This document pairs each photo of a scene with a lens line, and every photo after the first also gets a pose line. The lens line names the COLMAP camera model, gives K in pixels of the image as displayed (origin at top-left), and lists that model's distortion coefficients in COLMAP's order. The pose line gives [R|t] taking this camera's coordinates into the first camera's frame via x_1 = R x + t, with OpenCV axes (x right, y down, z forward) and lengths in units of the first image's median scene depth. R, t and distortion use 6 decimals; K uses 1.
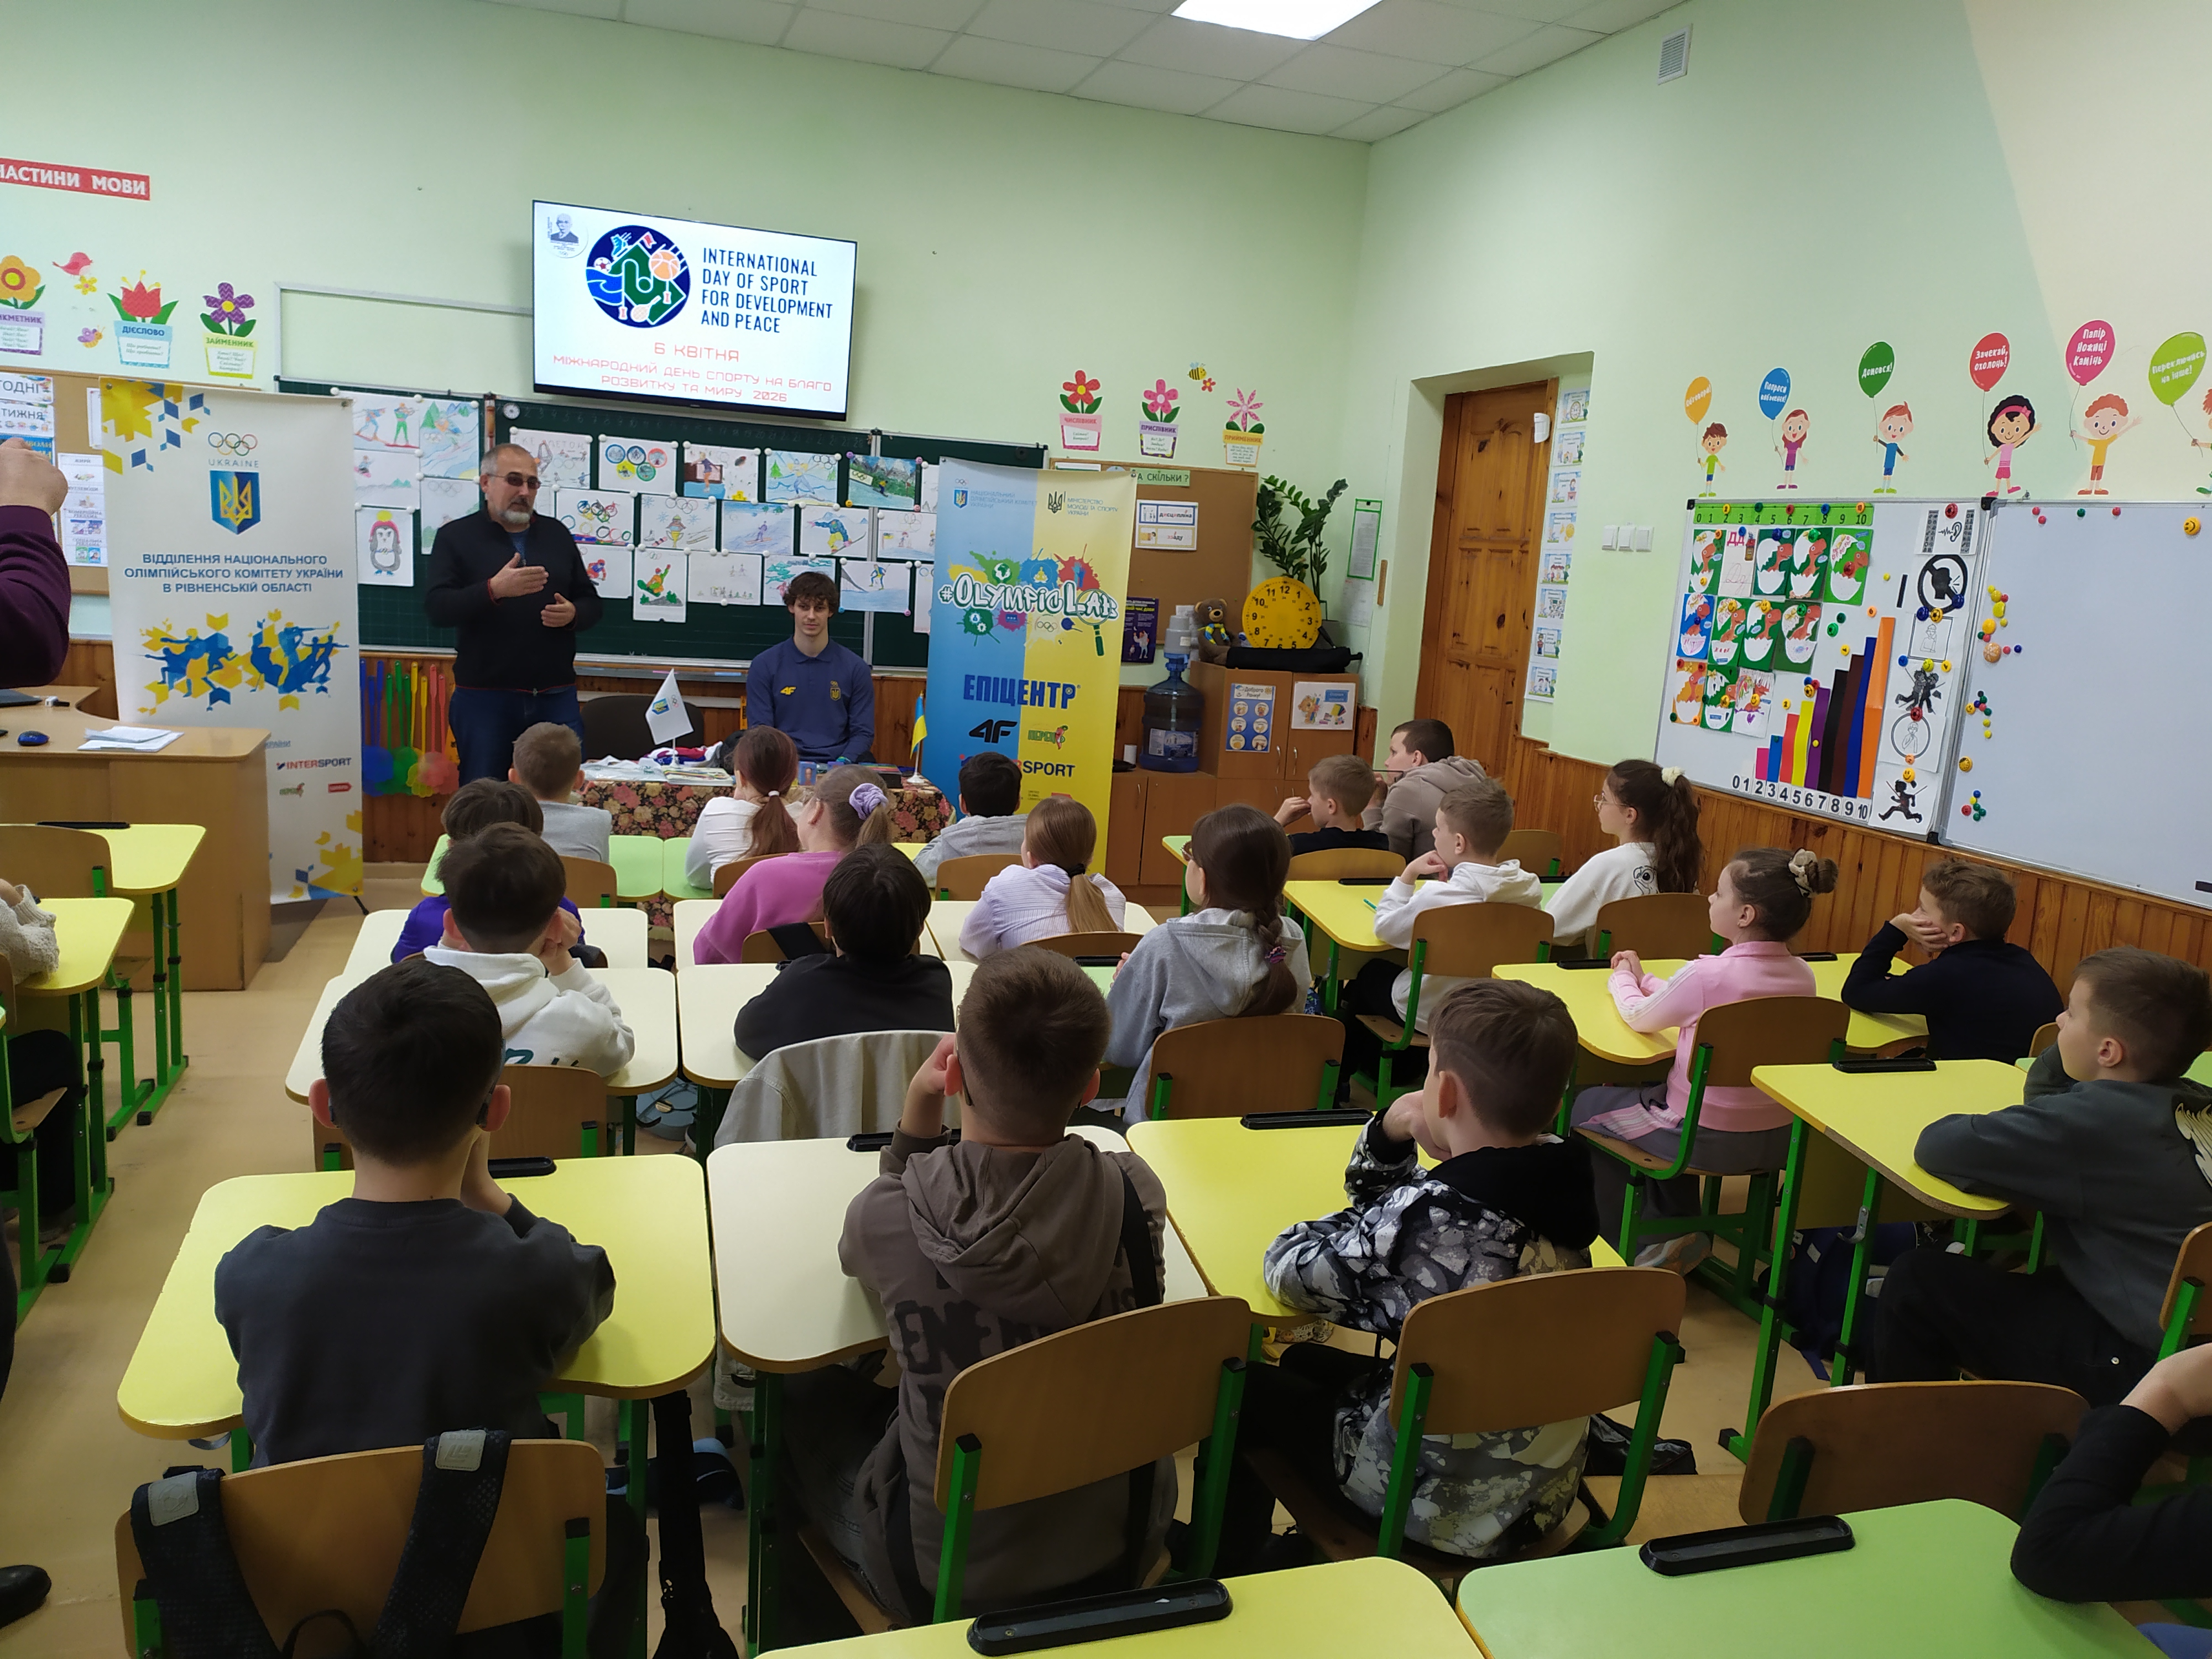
lens RADIAL K [[1617.4, 0, 1102.4], [0, 1617.4, 829.8], [0, 0, 1]] dist [0.064450, -0.081228]
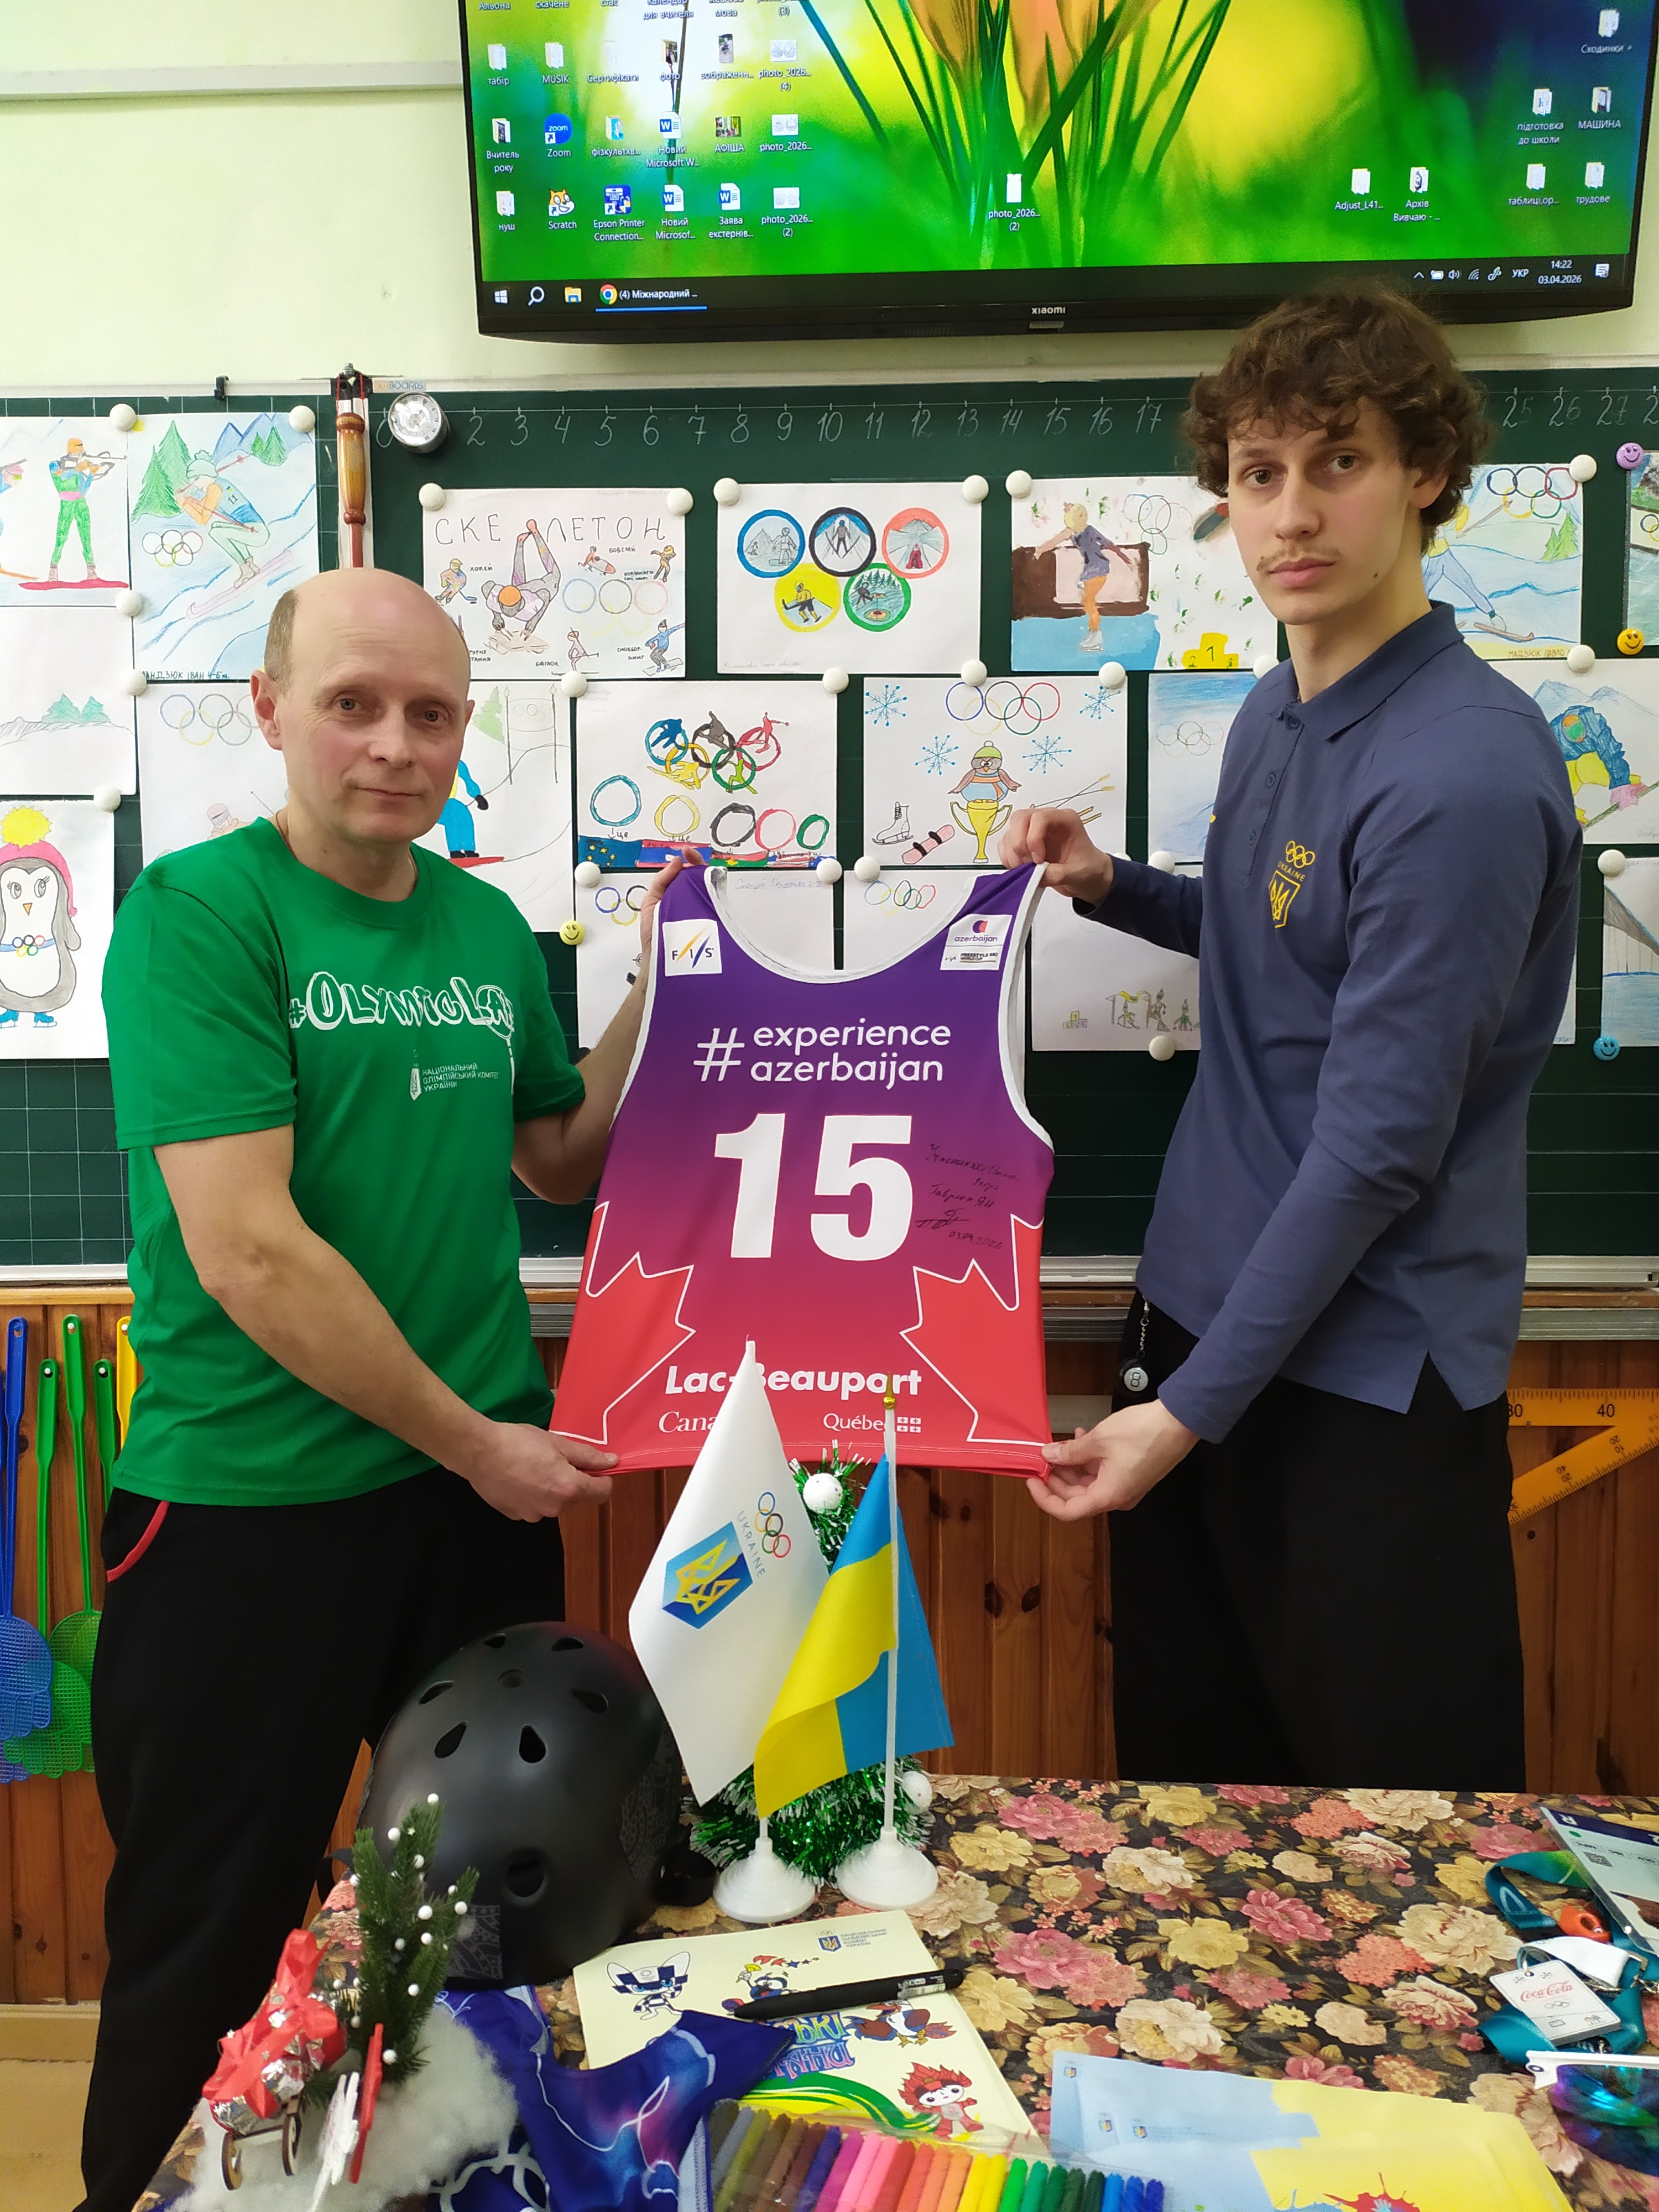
lens RADIAL K [[1617.4, 0, 834.1], [0, 1617.4, 1092.0], [0, 0, 1]] dist [0.064450, -0.081228]
pose [[0.937181, -0.055085, -0.344468, -0.198822], [0.008734, 0.990850, -0.134686, -0.100618], [0.348735, 0.123217, 0.929086, 0.759792]]
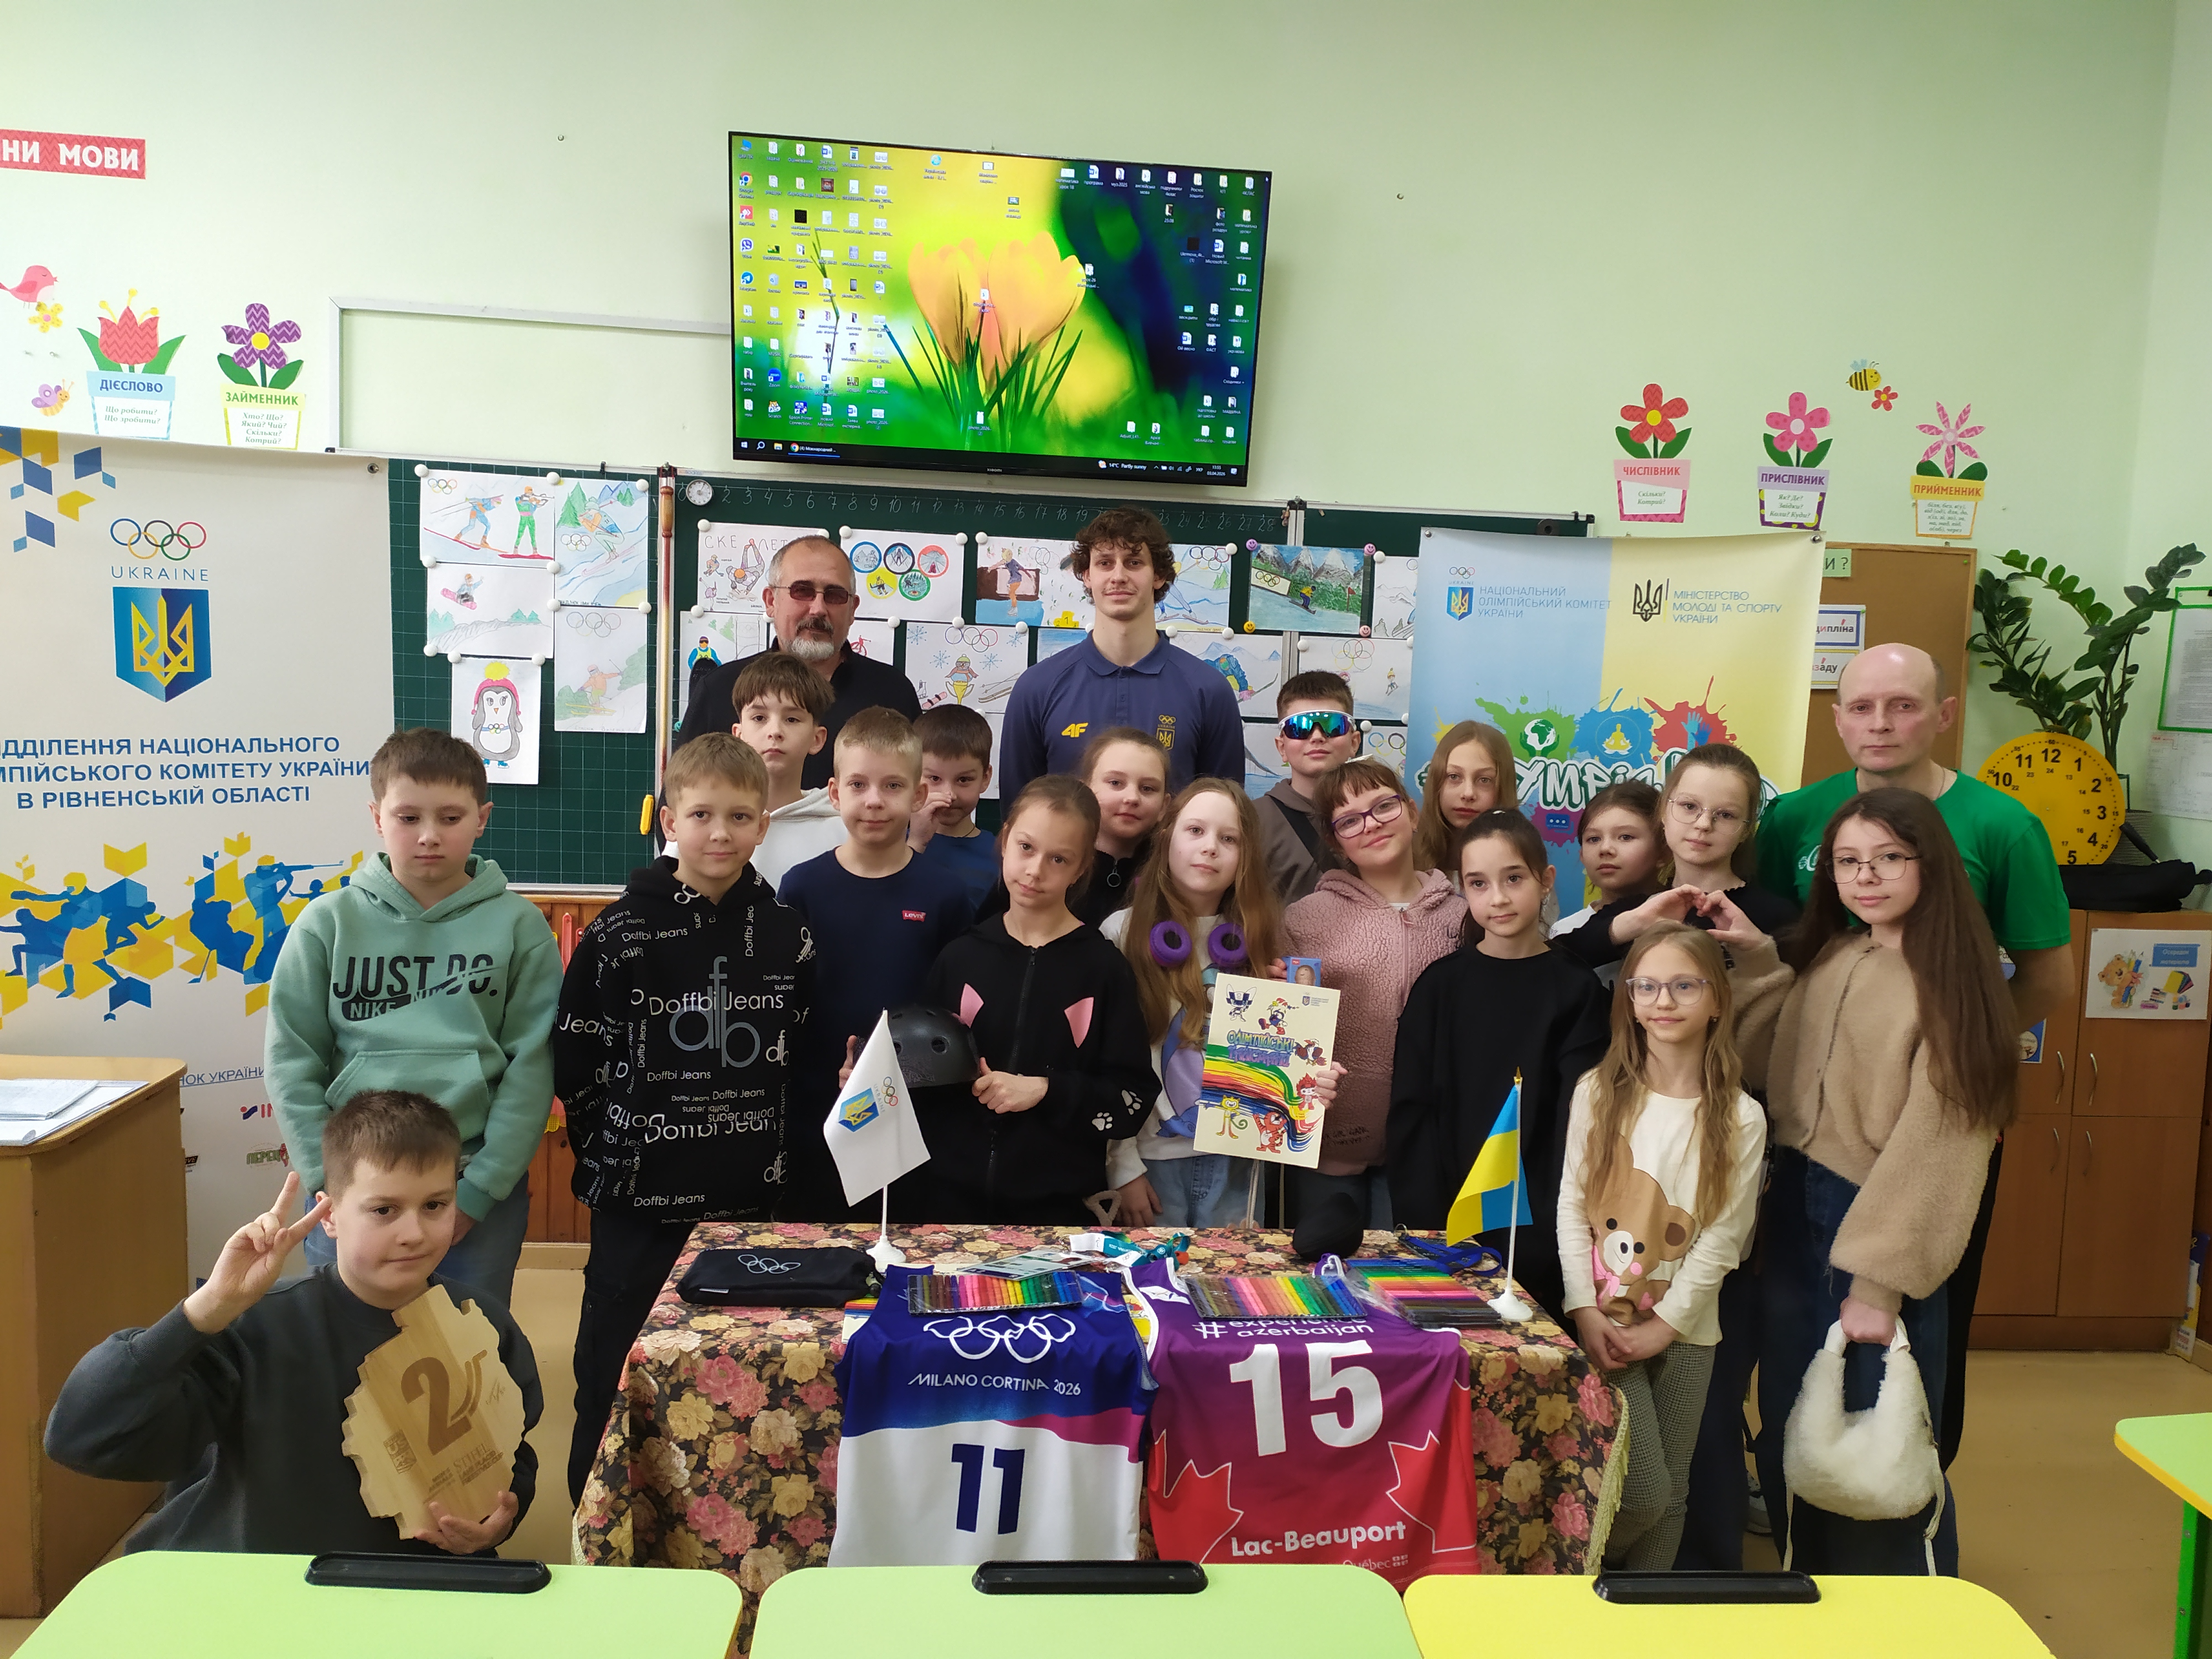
lens RADIAL K [[1617.4, 0, 1102.4], [0, 1617.4, 829.8], [0, 0, 1]] dist [0.064450, -0.081228]
pose [[0.974829, -0.010685, -0.222699, -0.082779], [-0.012642, 0.994595, -0.103061, -0.071206], [0.222596, 0.103282, 0.969424, 0.454004]]
